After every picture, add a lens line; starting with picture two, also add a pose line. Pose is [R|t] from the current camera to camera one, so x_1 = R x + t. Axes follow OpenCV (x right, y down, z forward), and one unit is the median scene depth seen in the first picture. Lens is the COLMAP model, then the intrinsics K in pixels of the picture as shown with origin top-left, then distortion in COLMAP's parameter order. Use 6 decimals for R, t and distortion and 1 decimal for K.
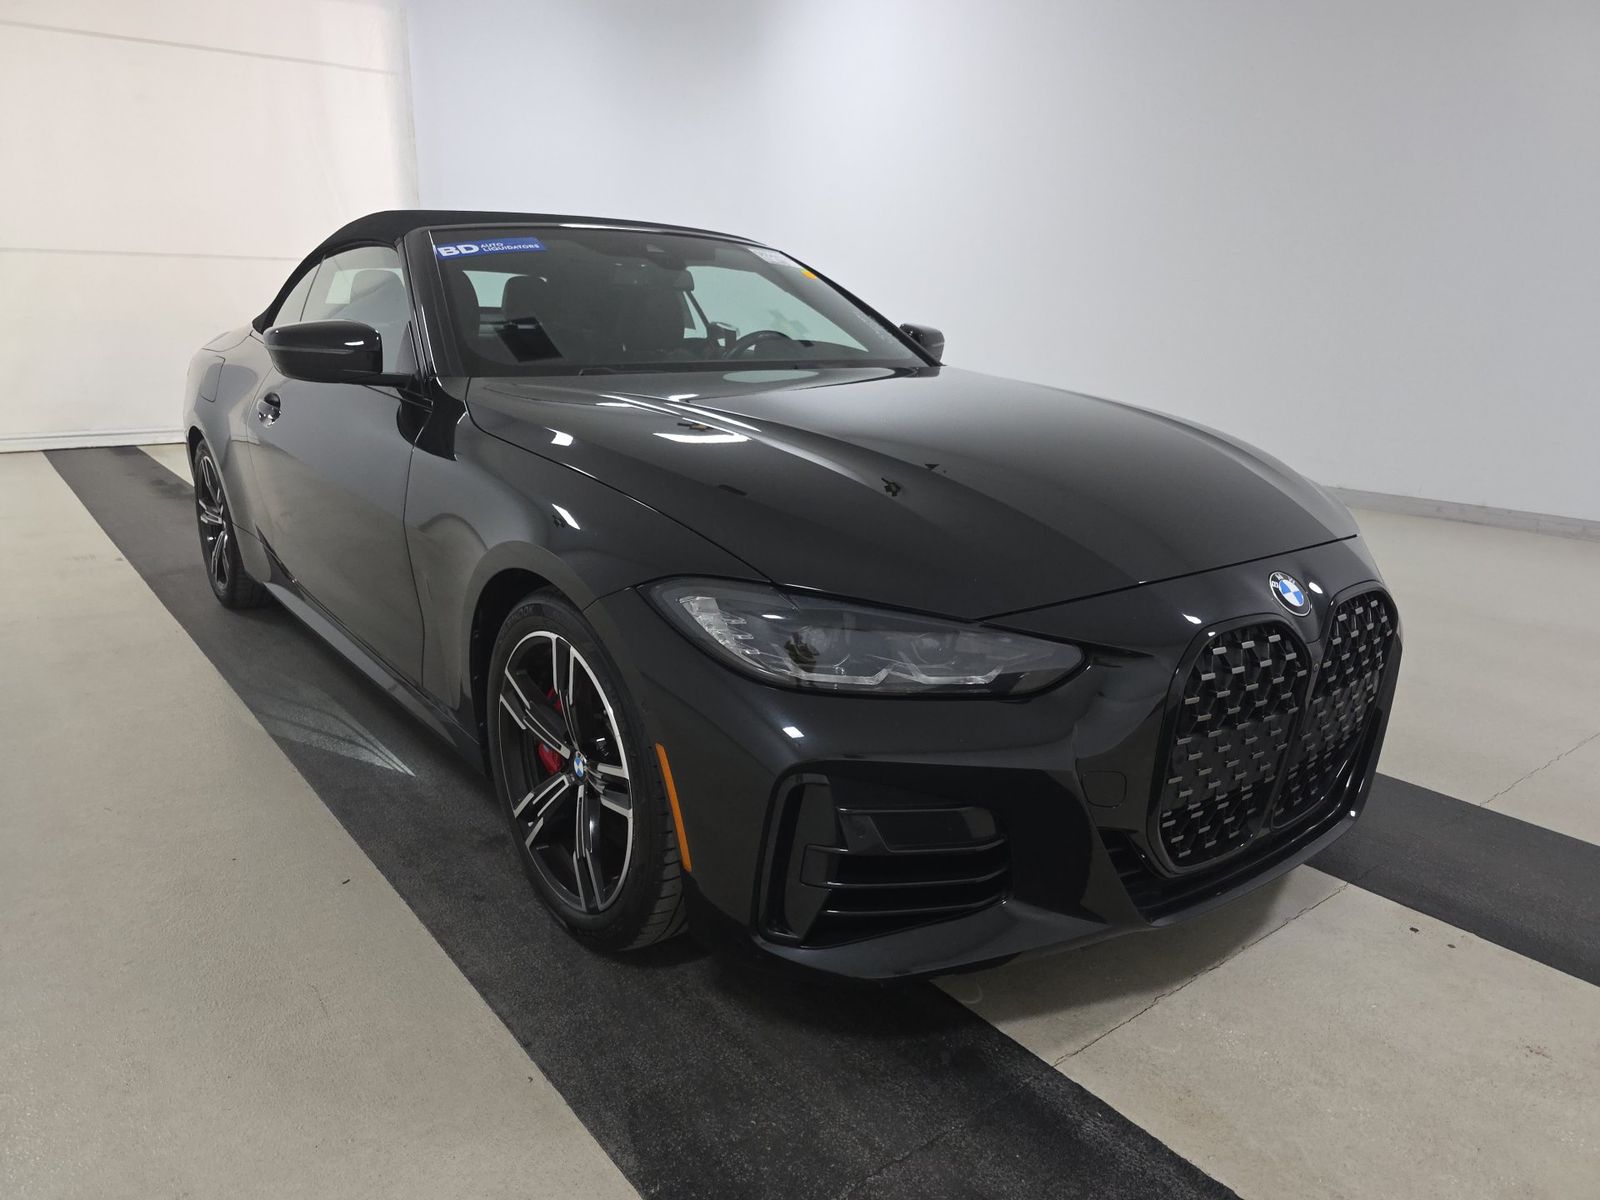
lens RADIAL K [[1086.0, 0, 810.9], [0, 1086.0, 601.6], [0, 0, 1]] dist [0.001946, -0.001791]
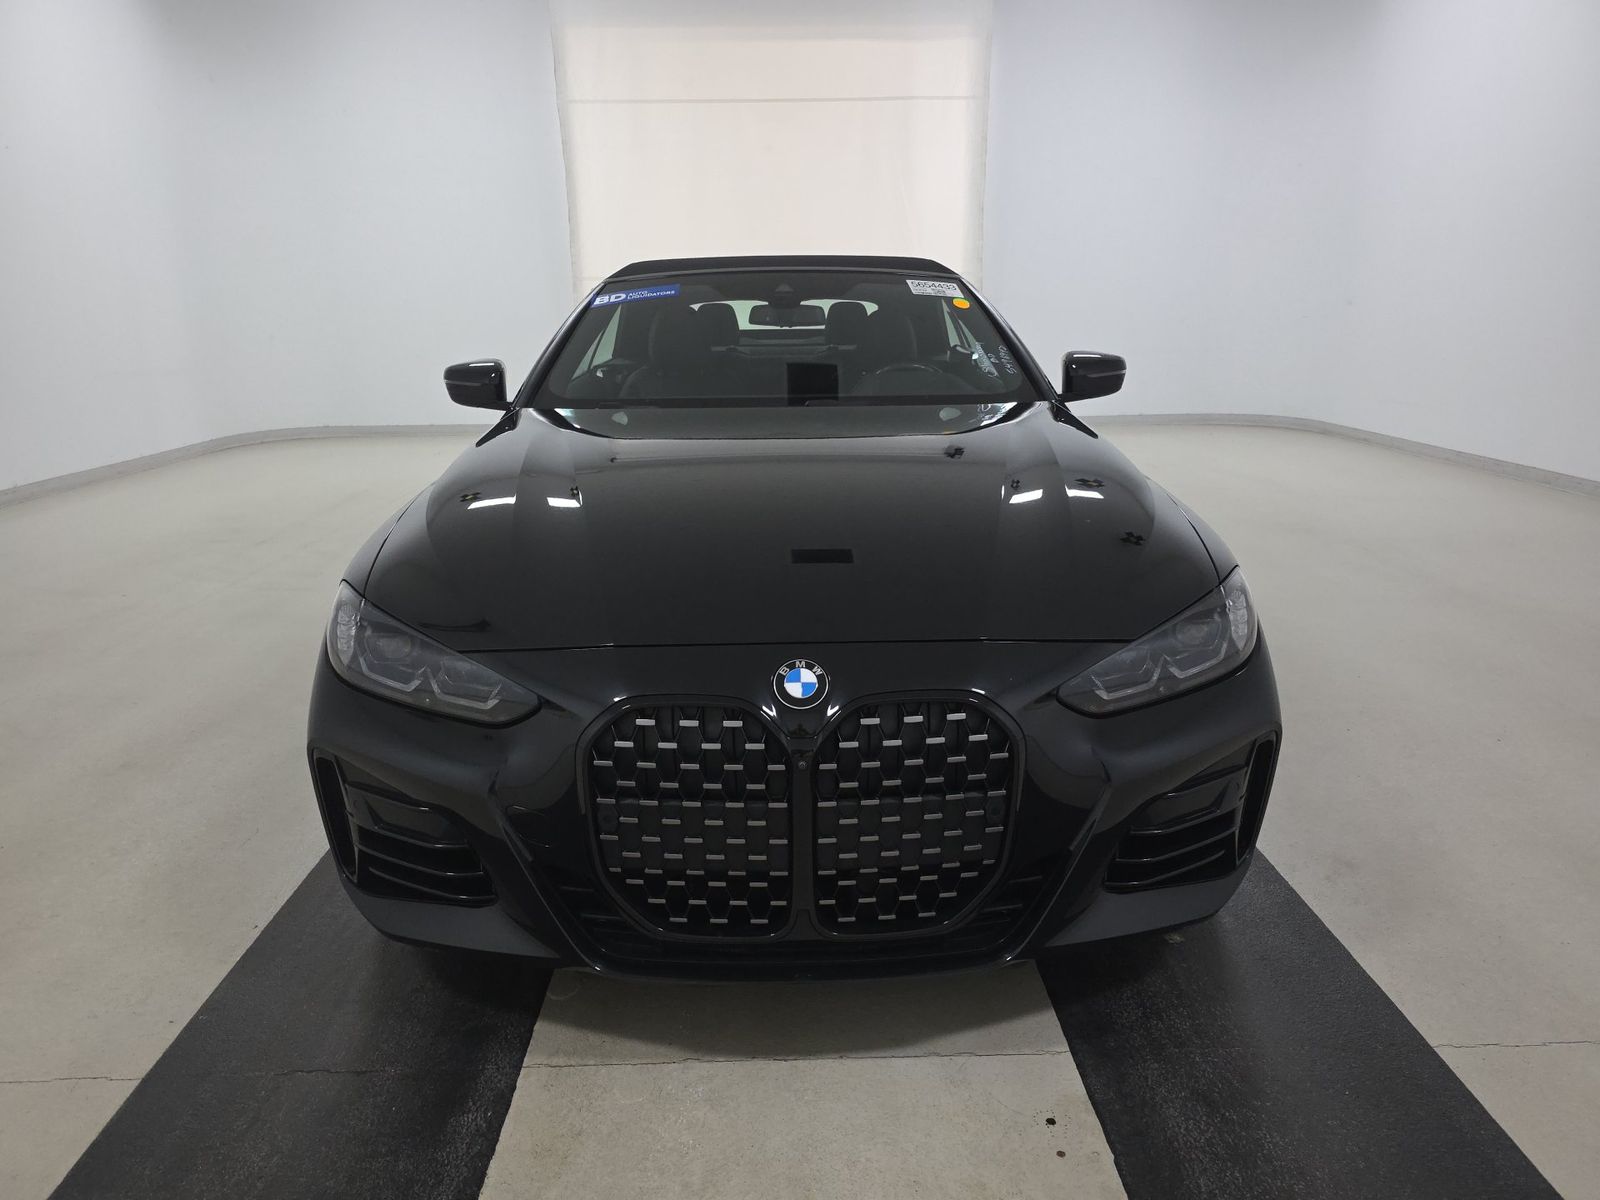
lens RADIAL K [[1086.0, 0, 810.9], [0, 1086.0, 601.6], [0, 0, 1]] dist [0.001946, -0.001791]
pose [[0.802908, 0.133299, -0.581008, 0.786407], [-0.128146, 0.990486, 0.050157, -0.099932], [0.582166, 0.034183, 0.812351, 0.197978]]
